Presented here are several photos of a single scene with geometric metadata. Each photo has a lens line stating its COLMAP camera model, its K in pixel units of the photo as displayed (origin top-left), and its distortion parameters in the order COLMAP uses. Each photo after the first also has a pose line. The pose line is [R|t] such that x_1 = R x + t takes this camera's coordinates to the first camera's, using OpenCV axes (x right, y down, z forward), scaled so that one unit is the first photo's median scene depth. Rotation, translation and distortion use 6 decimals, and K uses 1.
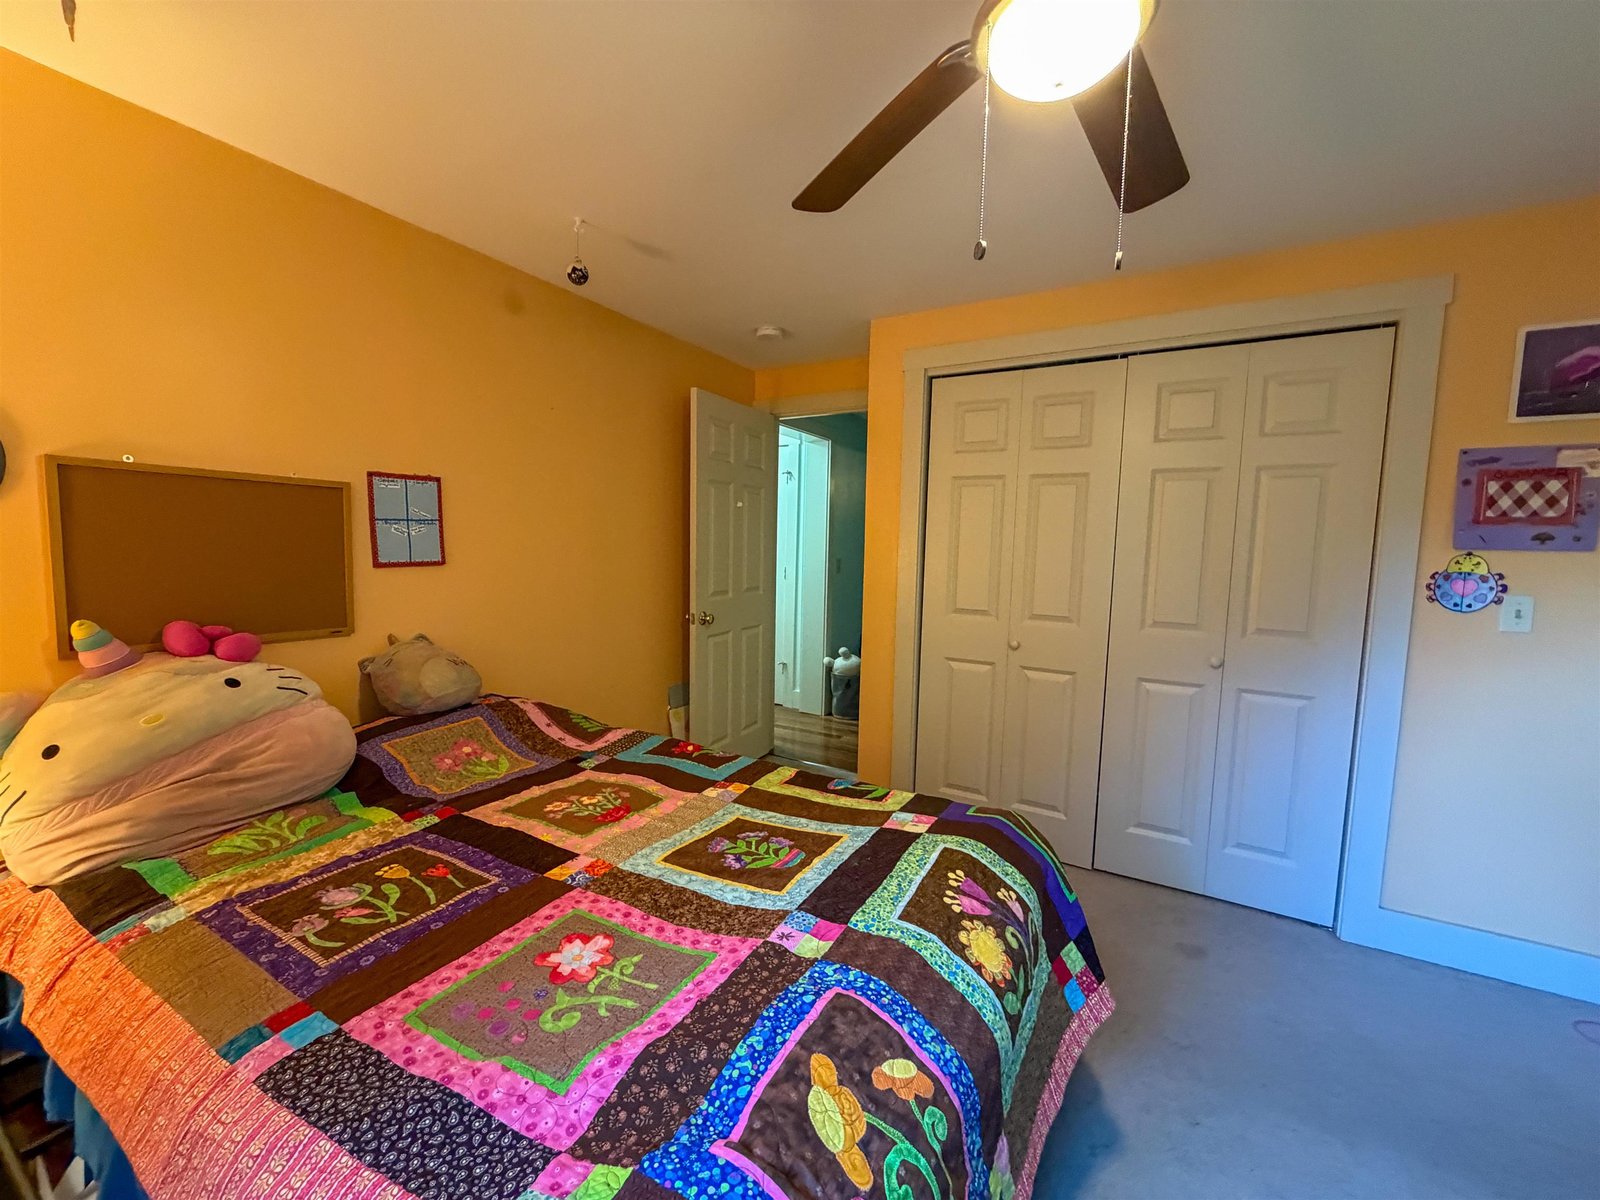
lens RADIAL K [[638.4, 0, 792.6], [0, 638.4, 601.0], [0, 0, 1]] dist [-0.001665, -0.000119]
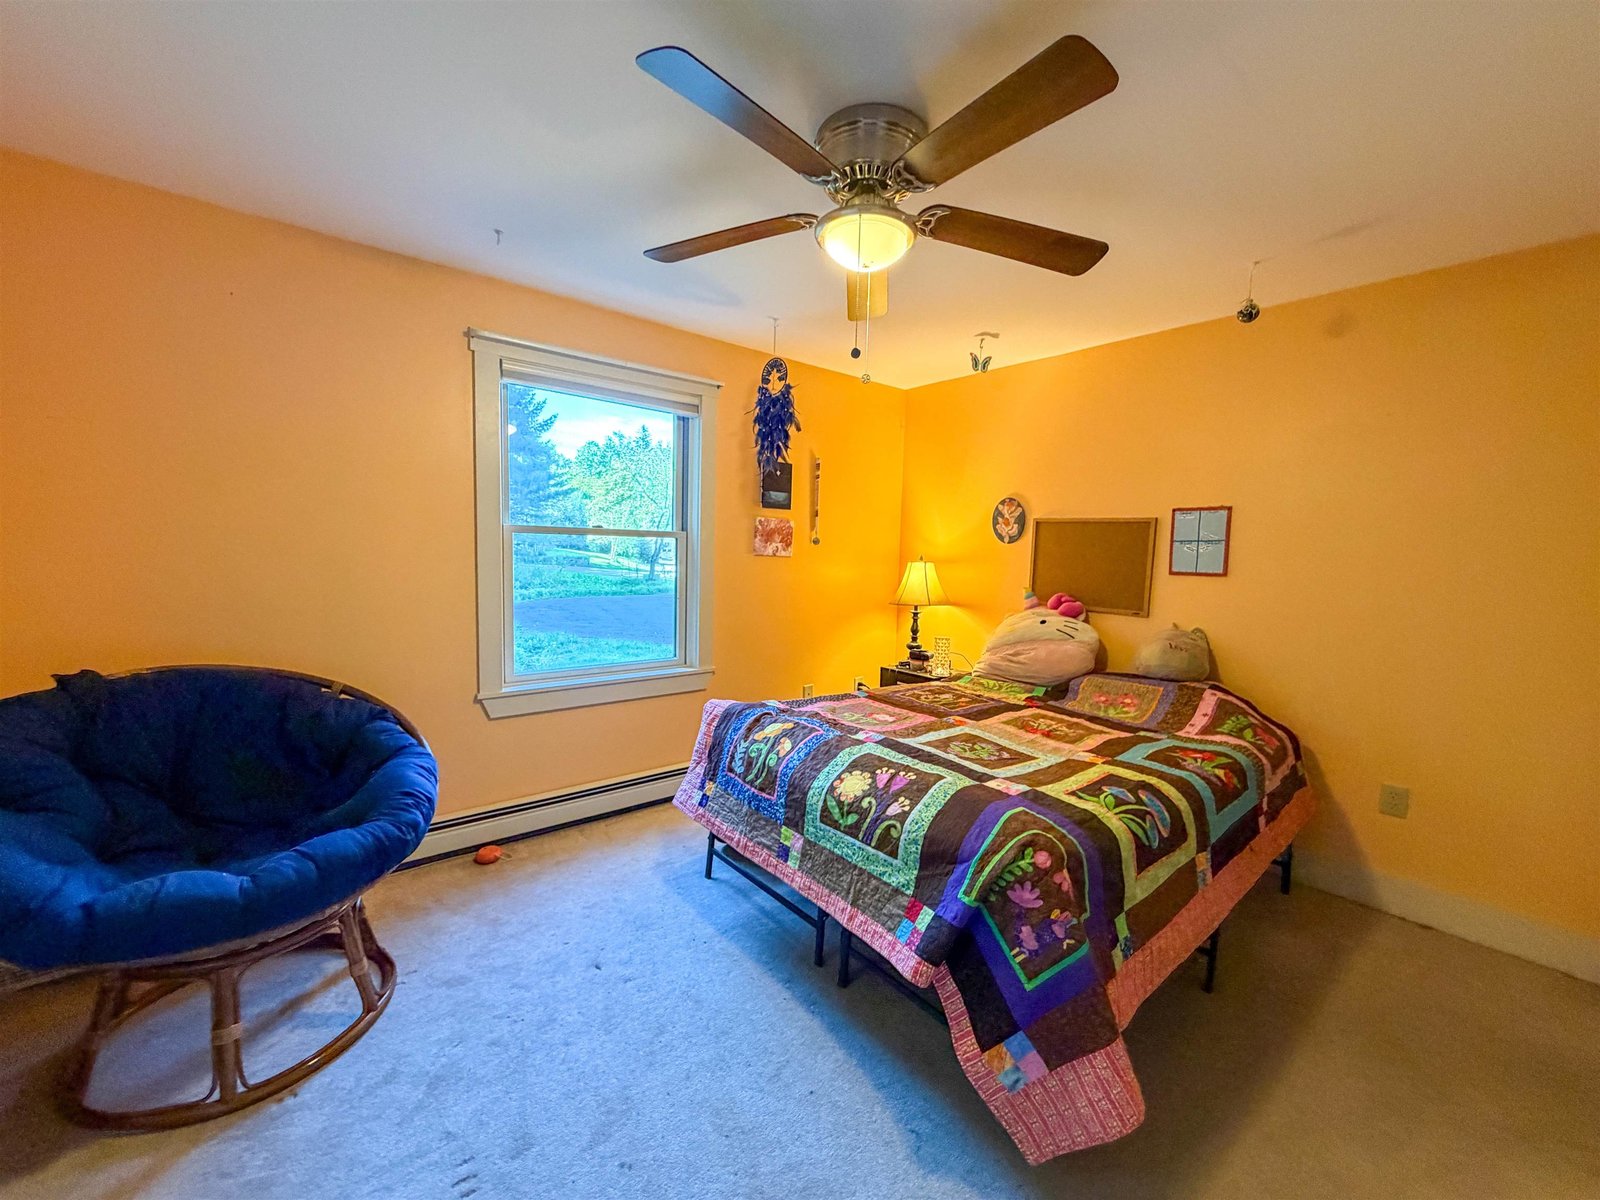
lens RADIAL K [[638.4, 0, 792.6], [0, 638.4, 601.0], [0, 0, 1]] dist [-0.001665, -0.000119]
pose [[-0.358012, 0.050583, -0.932346, 1.229310], [-0.120010, 0.987757, 0.099672, -0.043509], [0.925972, 0.147574, -0.347559, 0.893242]]
